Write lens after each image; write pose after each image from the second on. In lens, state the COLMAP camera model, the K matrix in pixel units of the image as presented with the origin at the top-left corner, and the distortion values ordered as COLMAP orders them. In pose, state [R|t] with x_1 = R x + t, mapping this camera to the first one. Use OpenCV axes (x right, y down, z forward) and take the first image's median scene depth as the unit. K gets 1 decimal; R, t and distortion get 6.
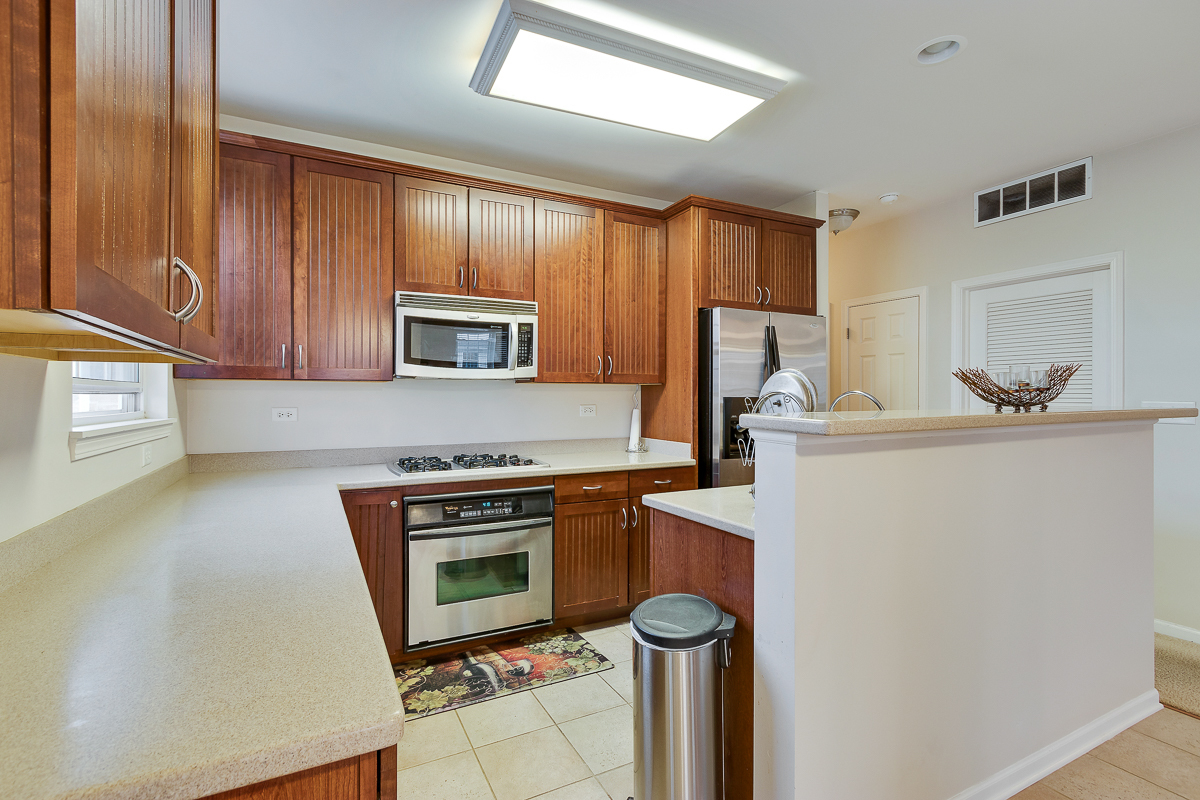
lens RADIAL K [[554.2, 0, 588.6], [0, 554.2, 395.1], [0, 0, 1]] dist [-0.001818, -0.000279]
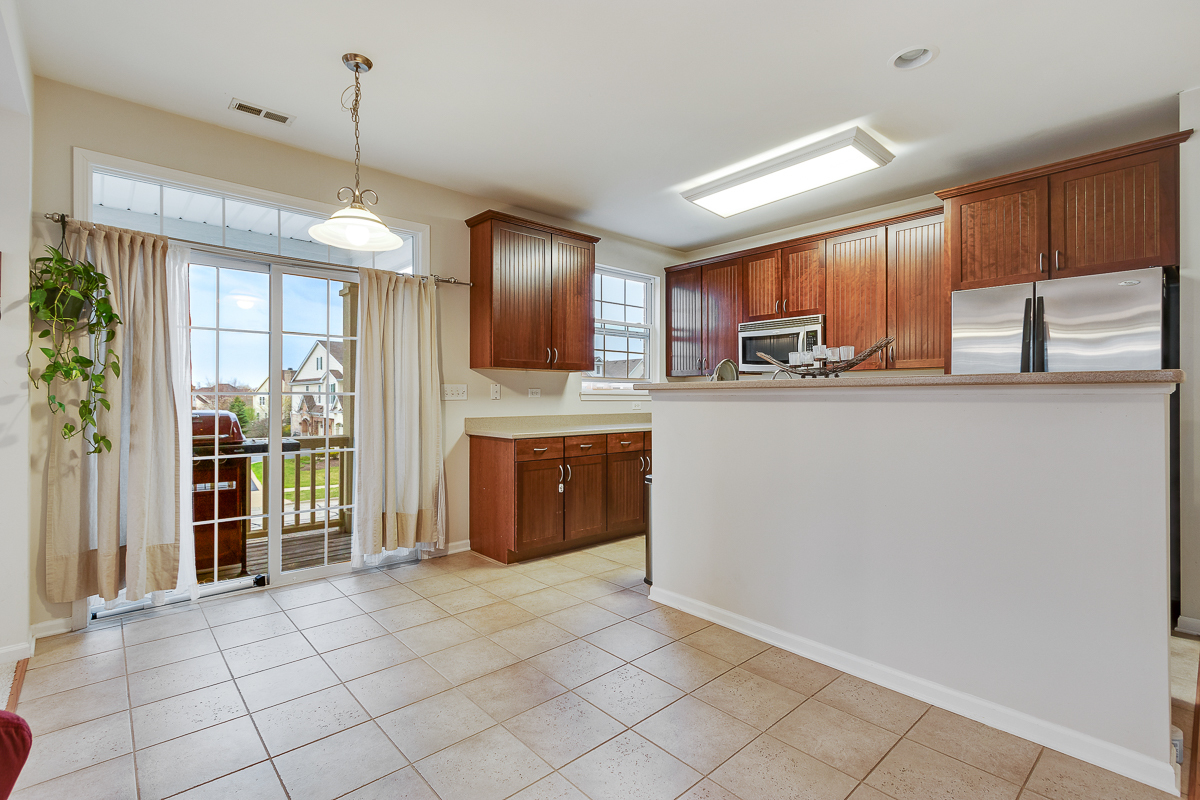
lens RADIAL K [[554.2, 0, 590.0], [0, 554.2, 397.5], [0, 0, 1]] dist [-0.001818, -0.000279]
pose [[0.259334, 0.000445, -0.965788, 1.149595], [-0.000229, 1.000000, 0.000399, 0.045192], [0.965788, 0.000118, 0.259334, 0.066260]]
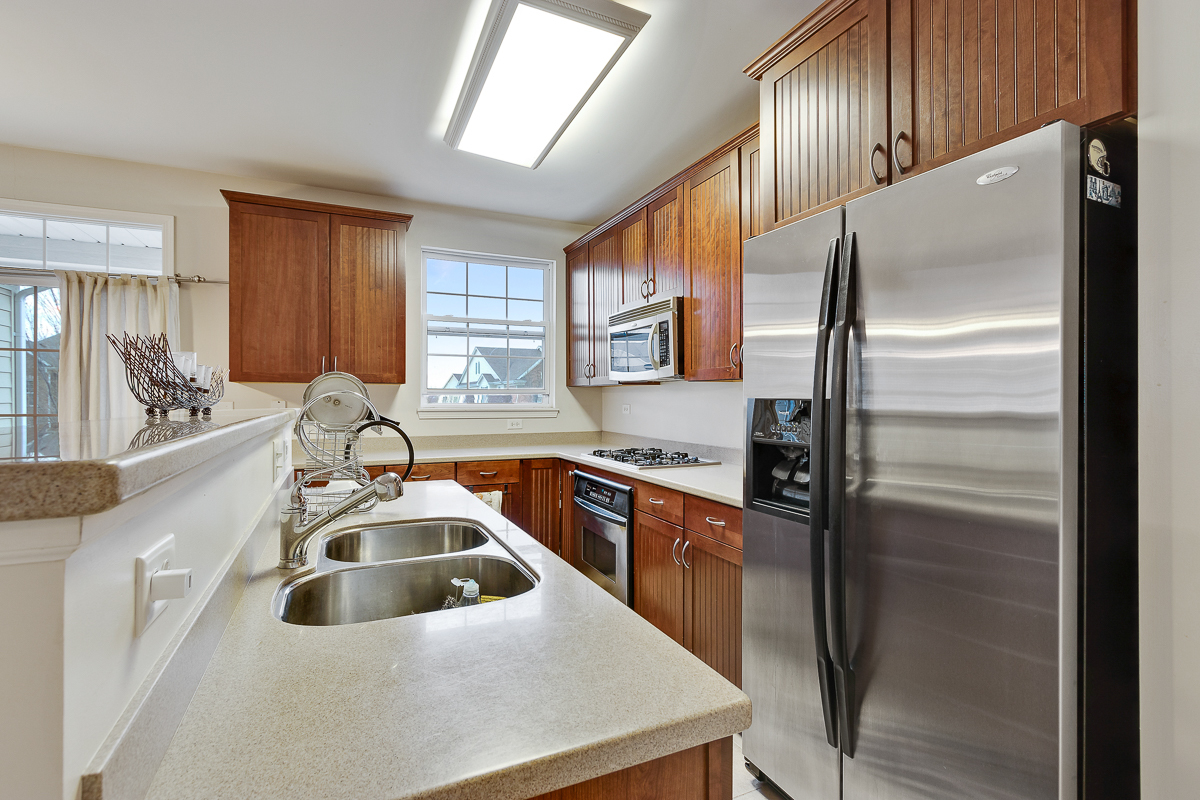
lens RADIAL K [[554.2, 0, 593.8], [0, 554.2, 396.0], [0, 0, 1]] dist [-0.001818, -0.000279]
pose [[-0.033180, -0.004032, -0.999441, 0.873243], [-0.000219, 0.999992, -0.004027, 0.005310], [0.999449, 0.000085, -0.033180, 0.923196]]
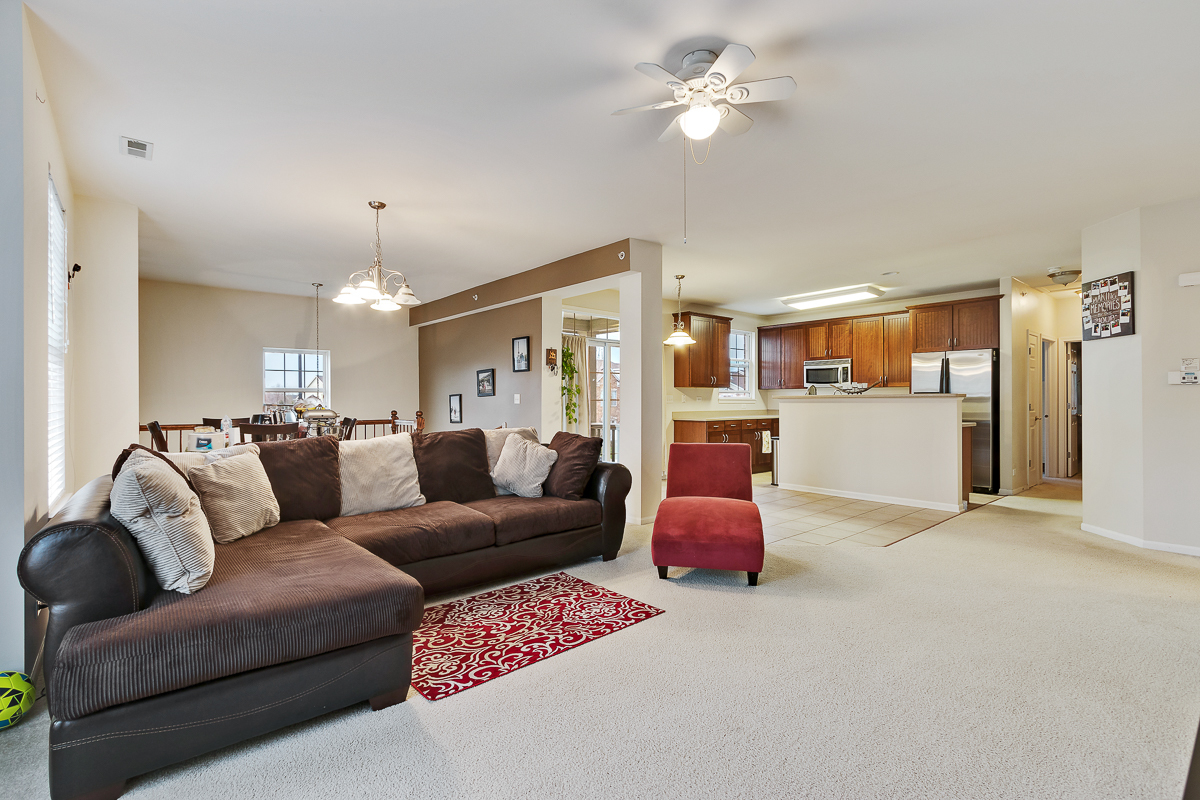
lens RADIAL K [[554.2, 0, 581.9], [0, 554.2, 402.5], [0, 0, 1]] dist [-0.001818, -0.000279]
pose [[0.230920, 0.001466, -0.972972, 2.354984], [0.004562, 0.999986, 0.002589, 0.039813], [0.972962, -0.005037, 0.230910, -0.971380]]
